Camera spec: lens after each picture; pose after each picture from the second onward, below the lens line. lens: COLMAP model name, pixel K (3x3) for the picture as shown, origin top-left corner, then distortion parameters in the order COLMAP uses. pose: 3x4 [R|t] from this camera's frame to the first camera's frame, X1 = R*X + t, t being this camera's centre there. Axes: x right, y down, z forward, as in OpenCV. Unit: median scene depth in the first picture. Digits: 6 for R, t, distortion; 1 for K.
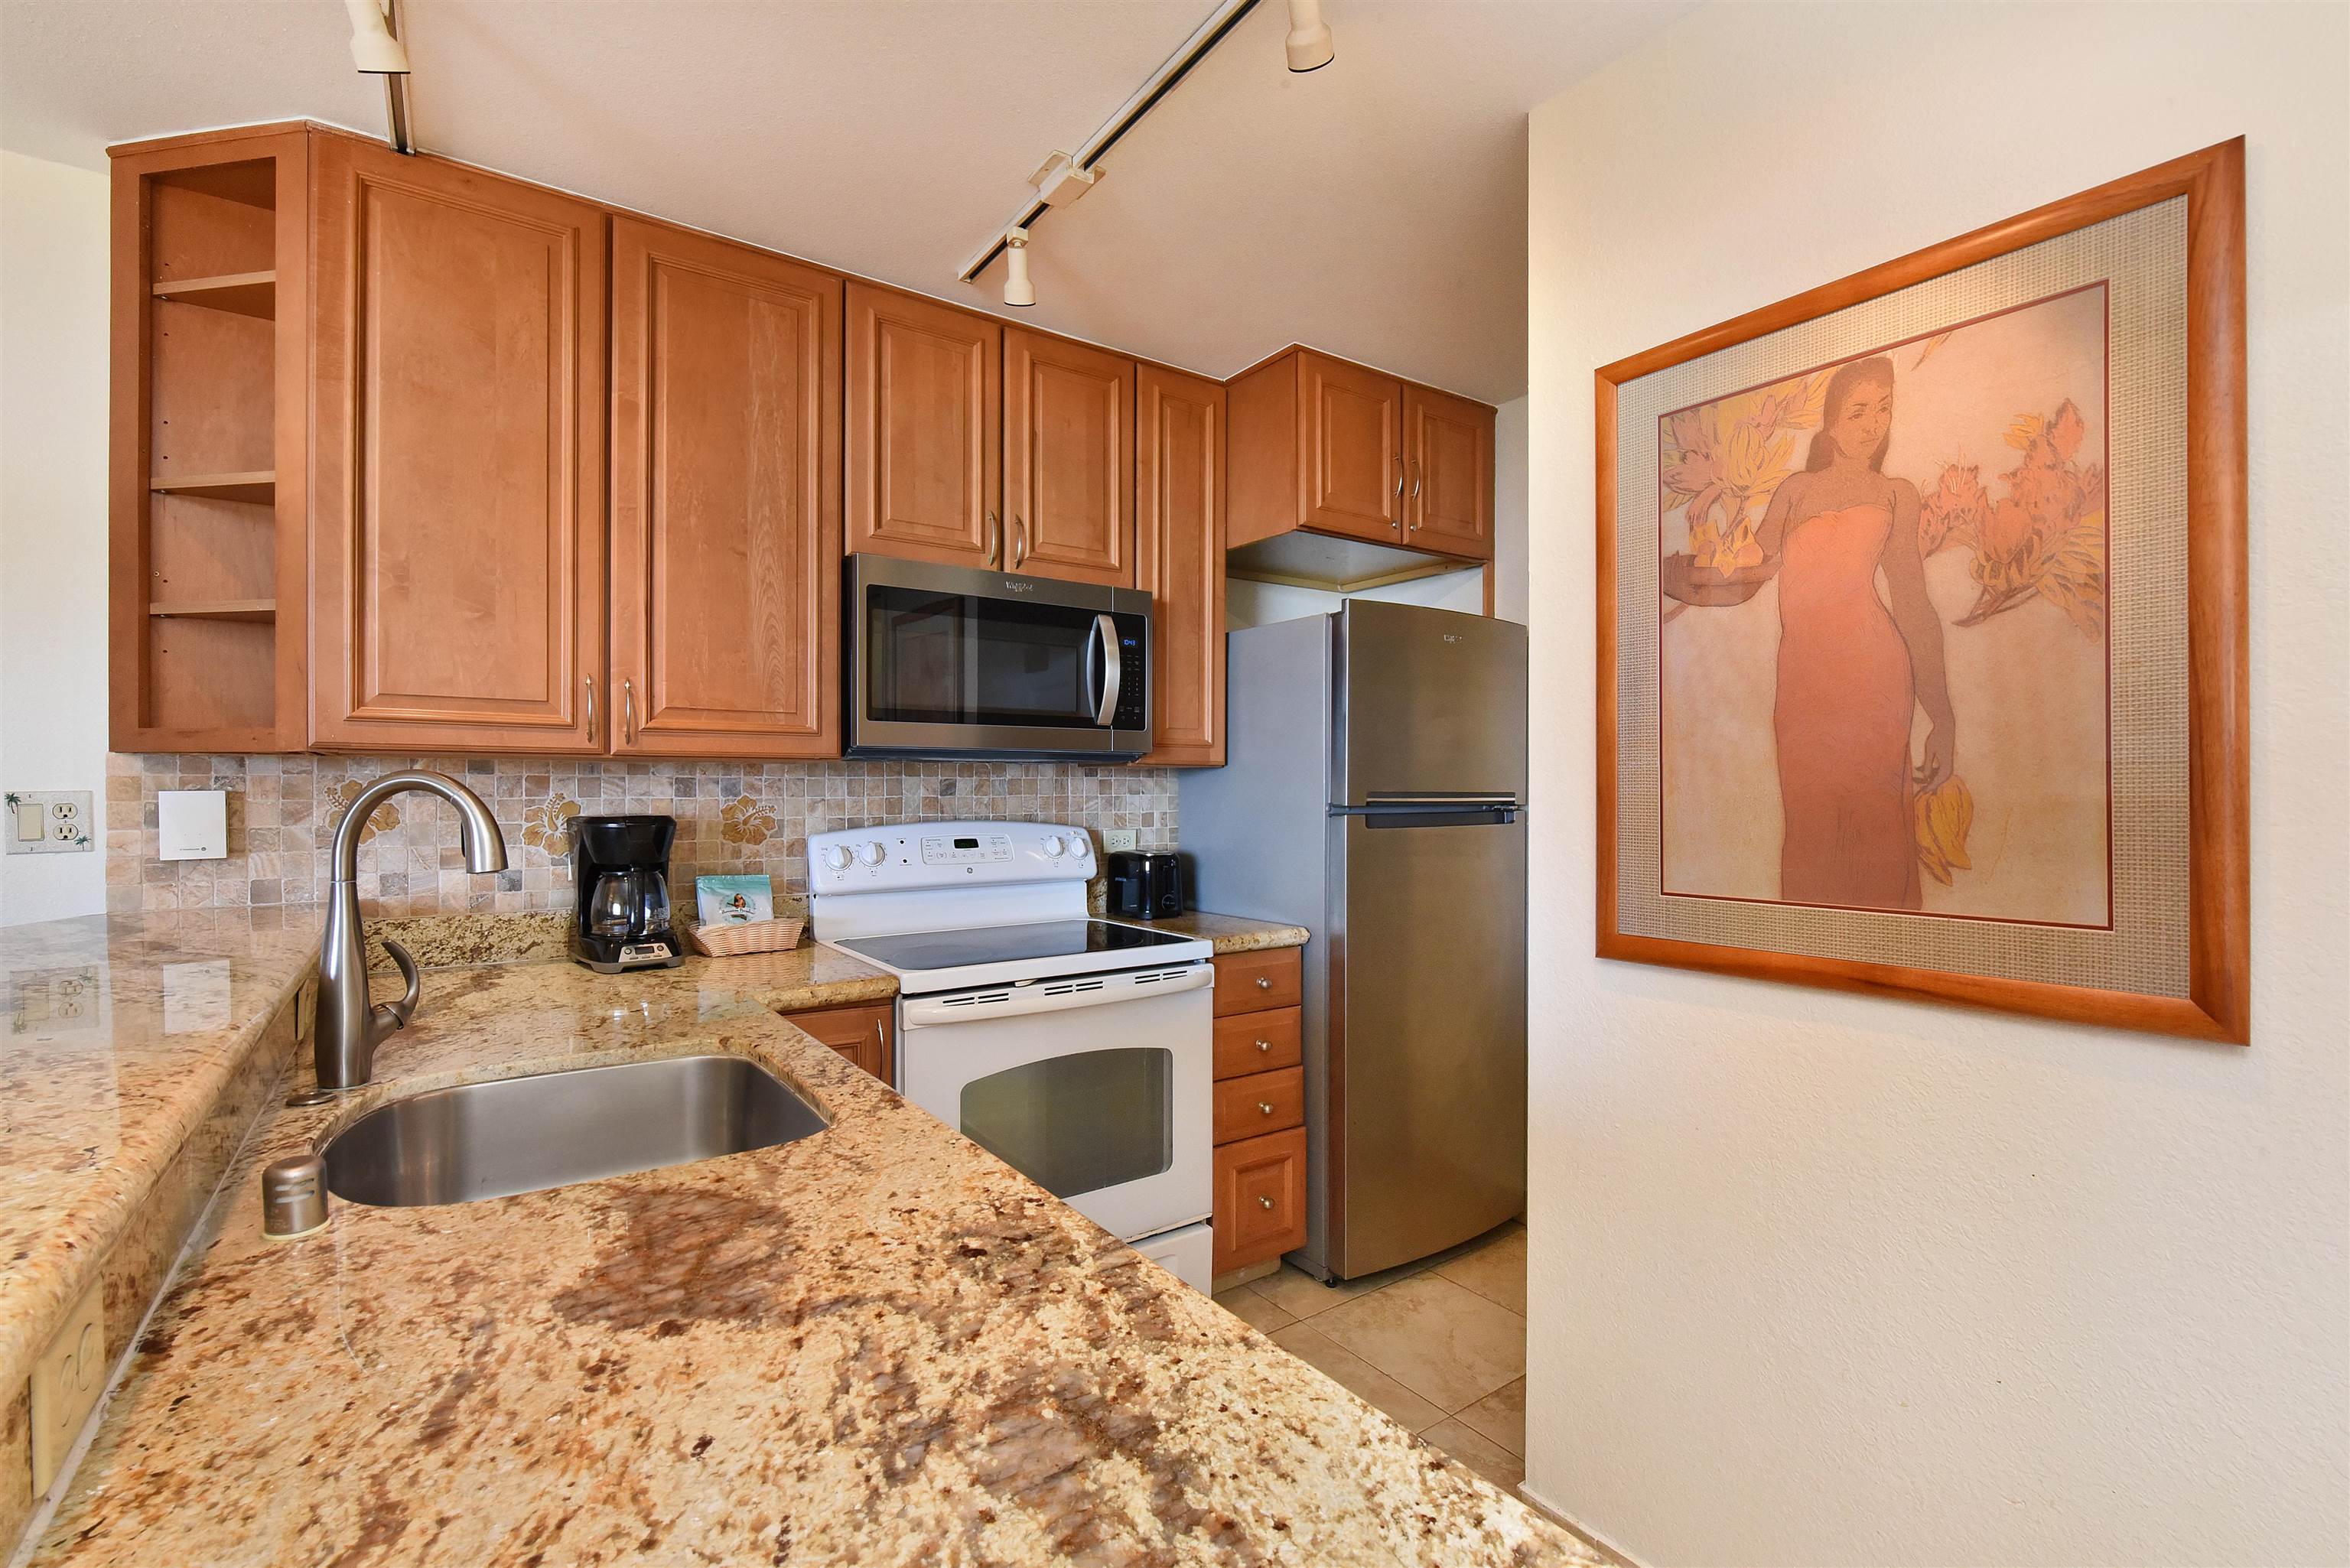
lens RADIAL K [[1003.6, 0, 1211.9], [0, 1003.6, 790.8], [0, 0, 1]] dist [-0.018750, 0.000338]
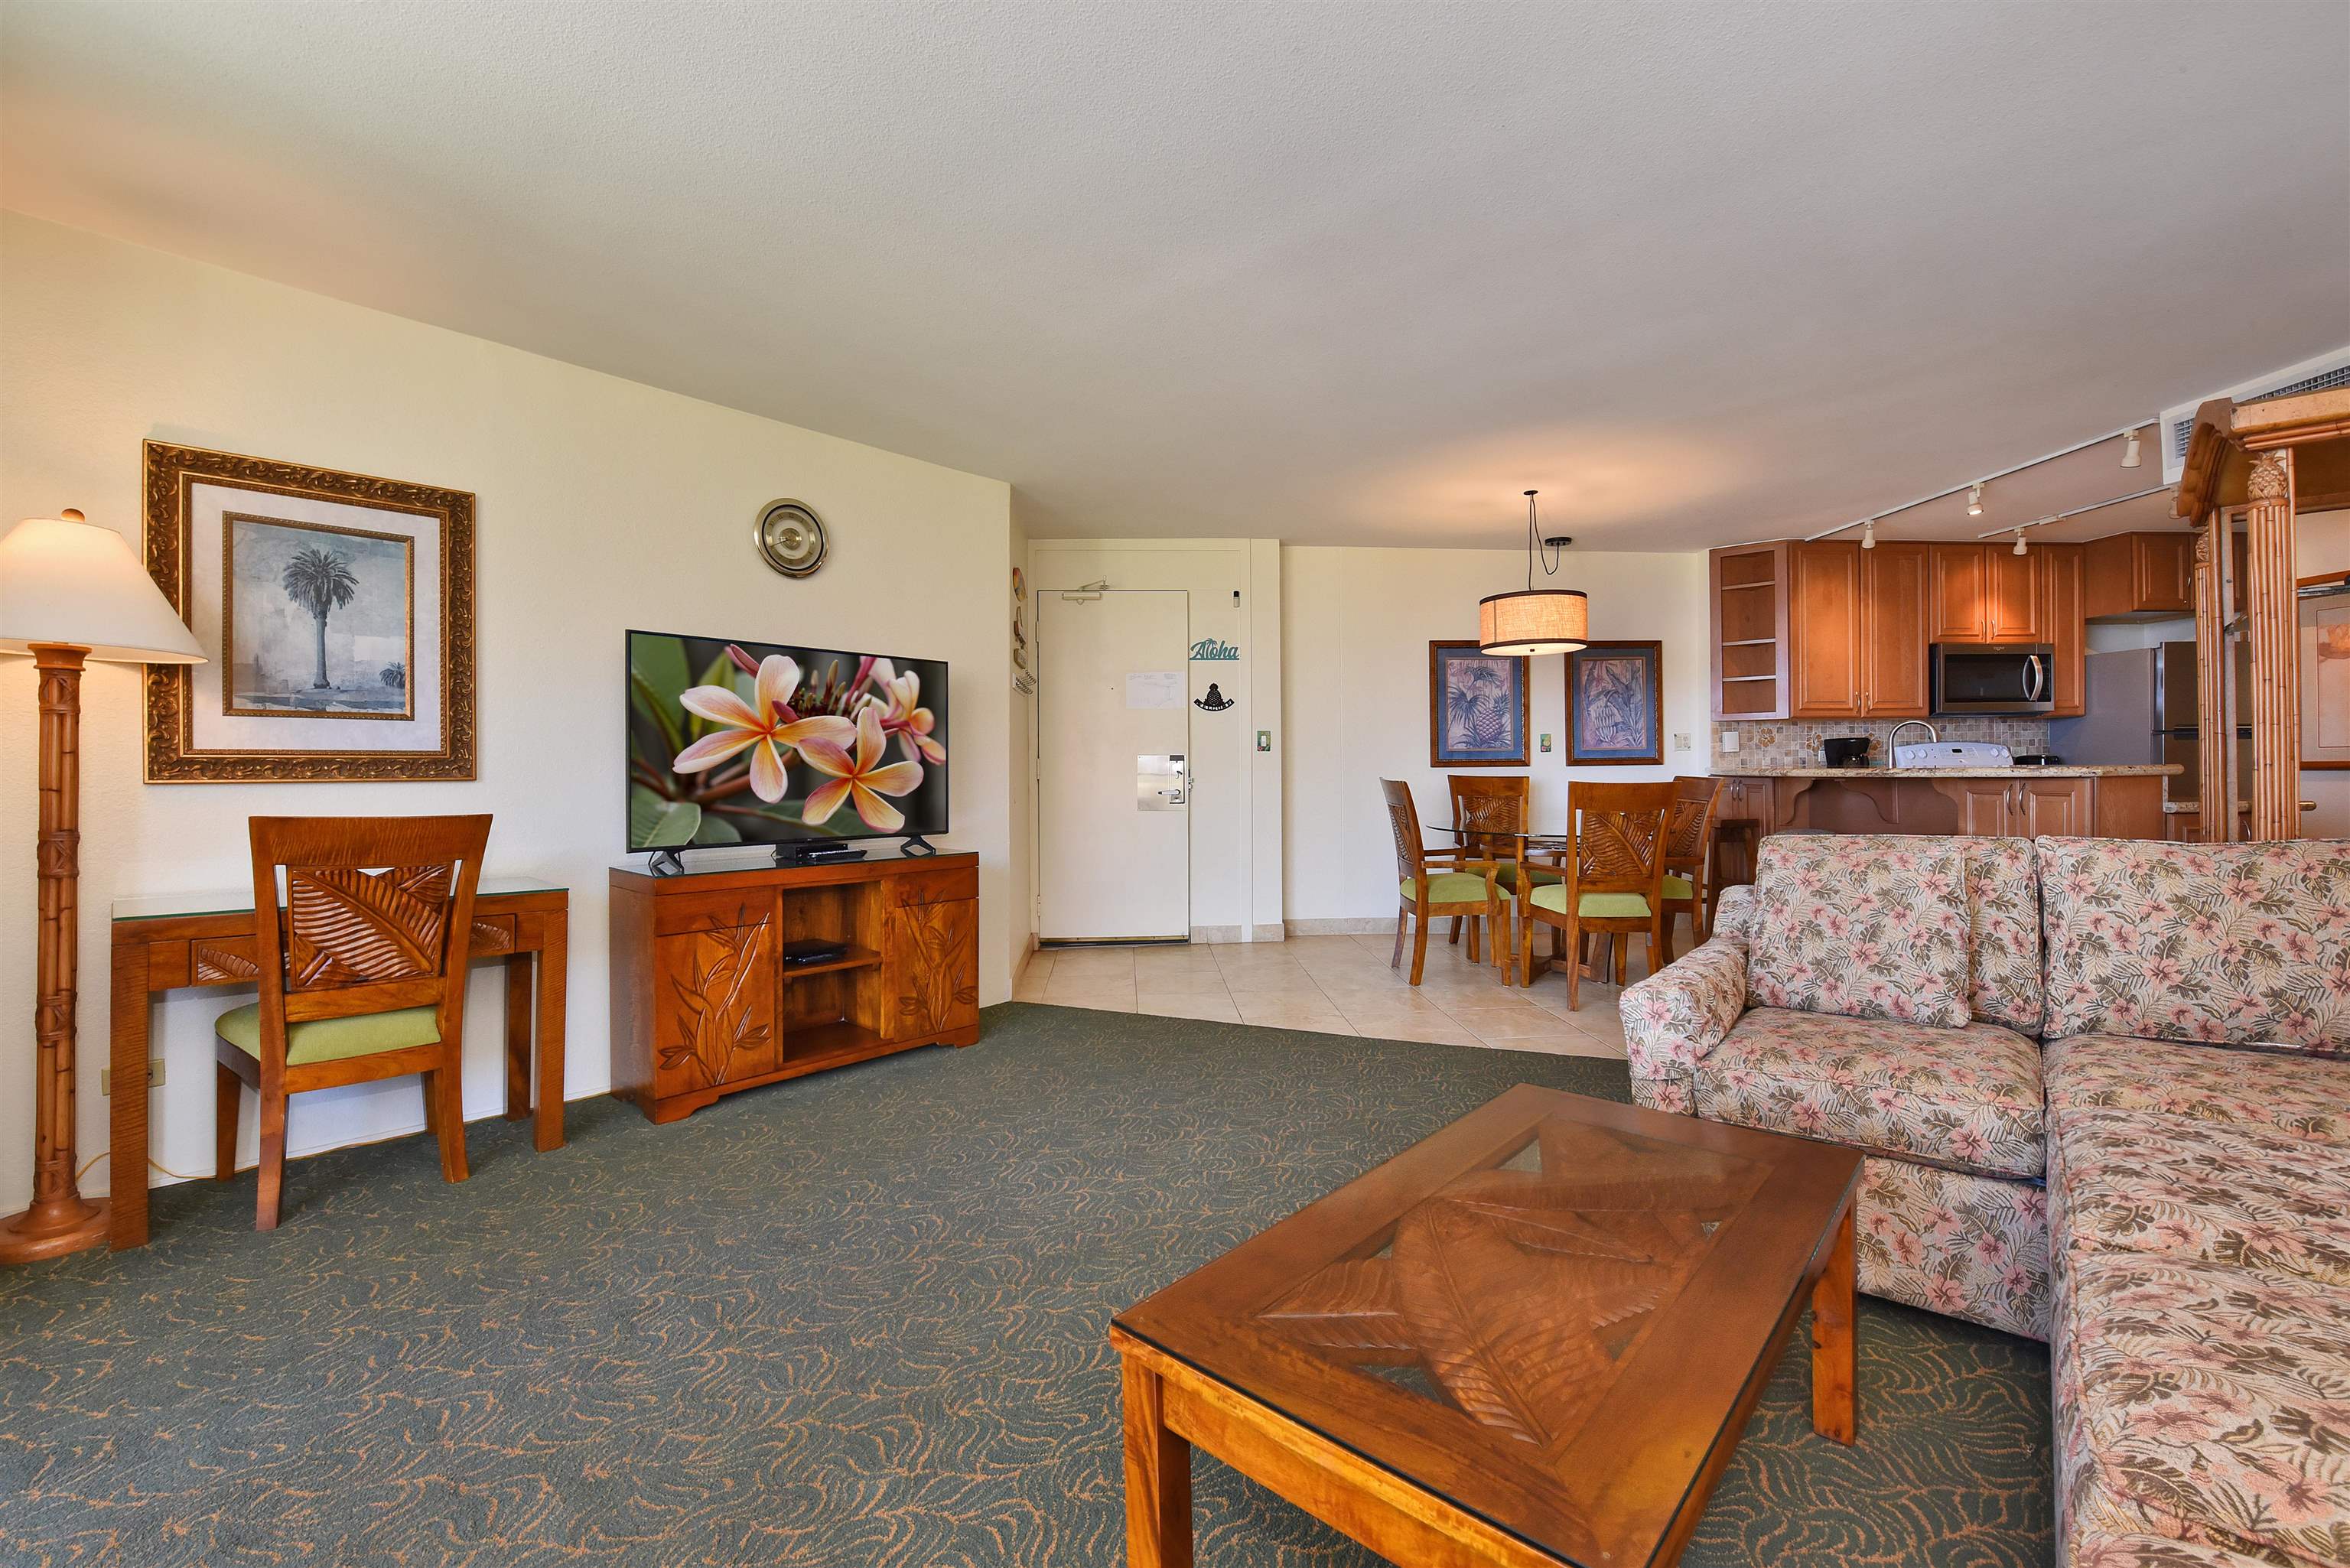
lens RADIAL K [[868.5, 0, 1171.8], [0, 868.5, 774.4], [0, 0, 1]] dist [-0.013205, -0.000065]
pose [[0.836086, -0.004178, -0.548582, -0.793641], [0.011788, 0.999877, 0.010352, 0.074157], [0.548472, -0.015121, 0.836032, -2.018210]]
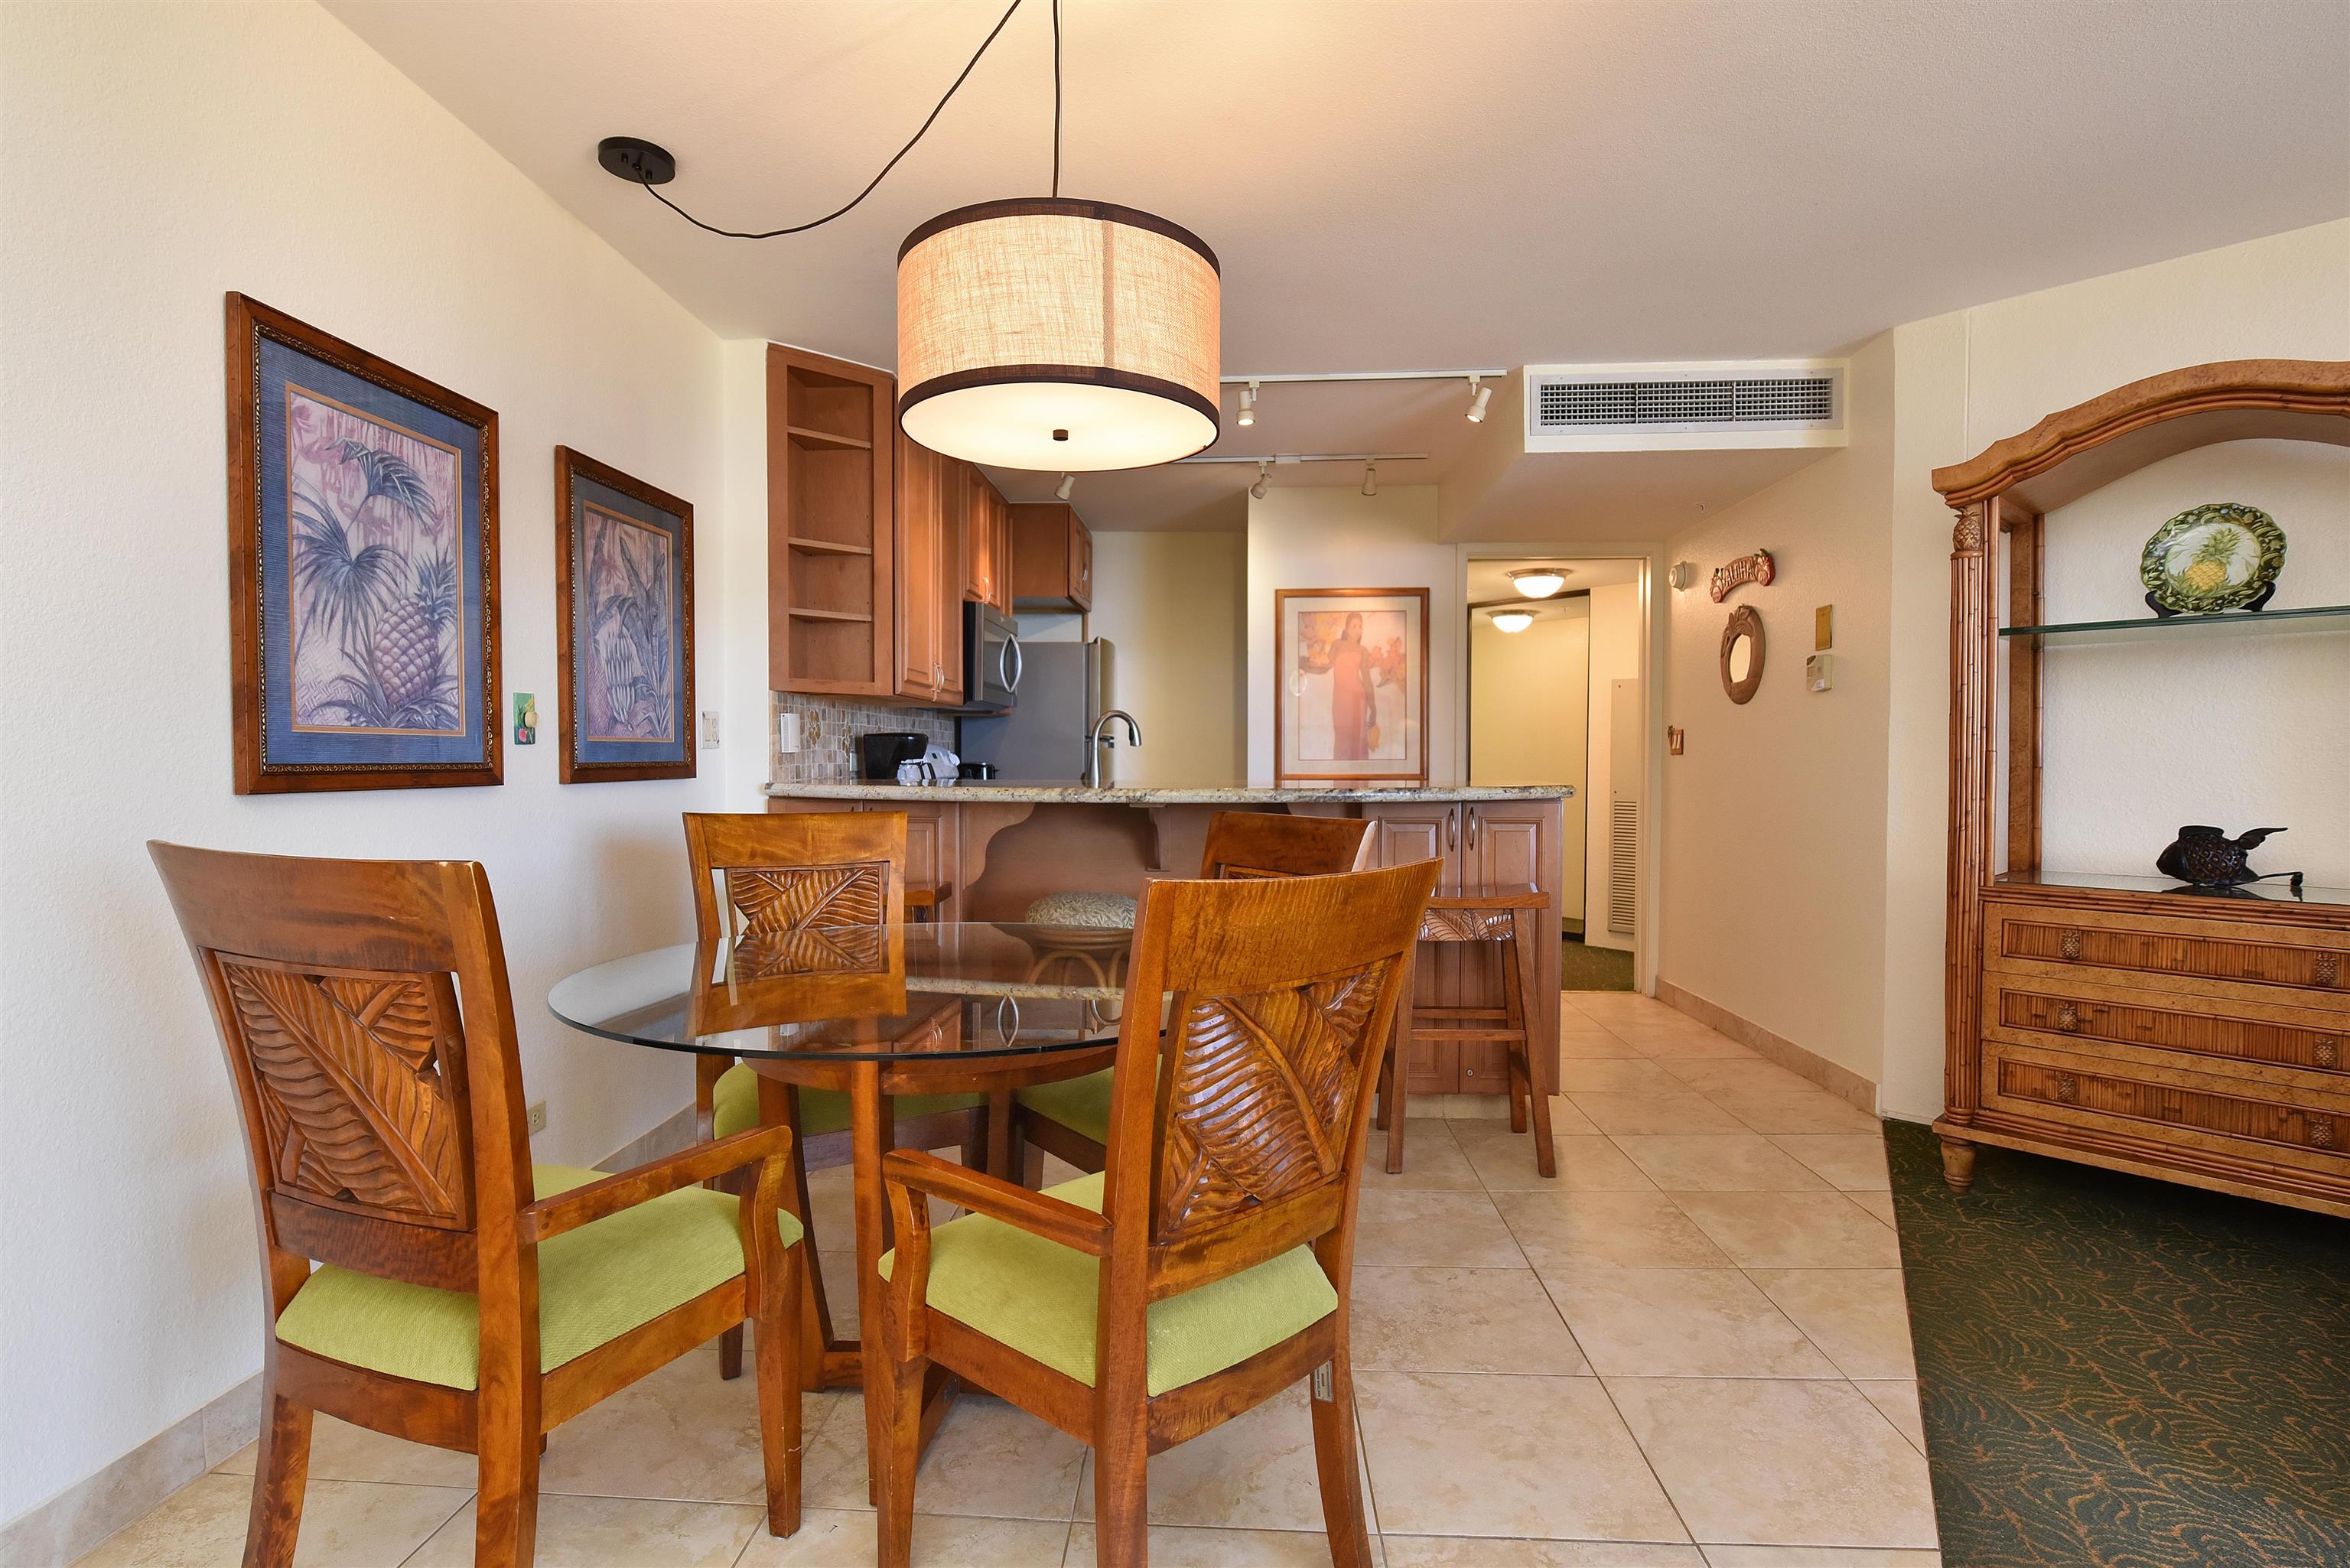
lens RADIAL K [[1139.7, 0, 1170.9], [0, 1139.7, 791.0], [0, 0, 1]] dist [-0.002530, -0.000296]
pose [[0.625332, -0.020887, 0.780079, -1.717985], [-0.003080, 0.999568, 0.029233, 0.060186], [-0.780353, -0.020683, 0.624998, -0.643000]]
